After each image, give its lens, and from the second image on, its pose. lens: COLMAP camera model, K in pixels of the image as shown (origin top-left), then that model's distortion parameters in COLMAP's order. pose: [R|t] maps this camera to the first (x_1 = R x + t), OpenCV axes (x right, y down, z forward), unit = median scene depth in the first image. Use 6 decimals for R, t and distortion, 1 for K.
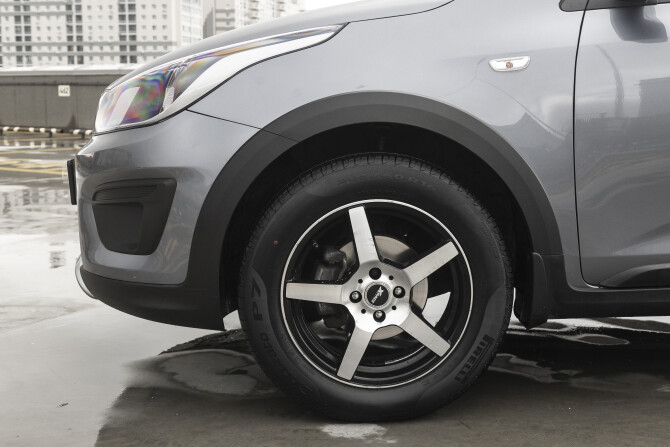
lens RADIAL K [[731.9, 0, 335.0], [0, 731.9, 198.9], [0, 0, 1]] dist [0.009552, -0.009204]
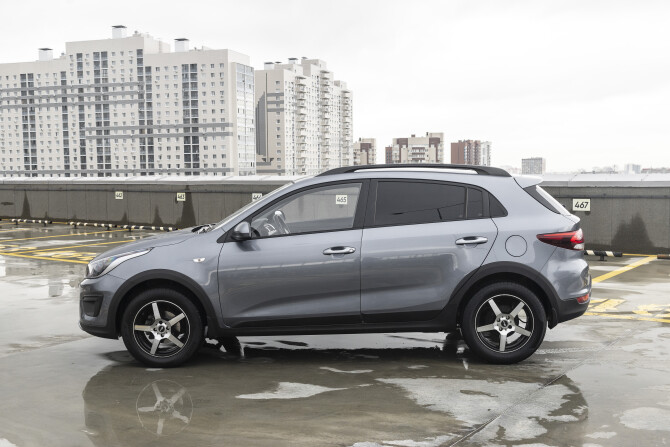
lens RADIAL K [[736.3, 0, 335.0], [0, 736.3, 223.5], [0, 0, 1]] dist [0.014219, 0.010128]
pose [[0.994561, -0.008048, -0.103848, 0.060473], [0.003700, 0.999111, -0.041993, -0.010393], [0.104094, 0.041380, 0.993706, -0.115310]]
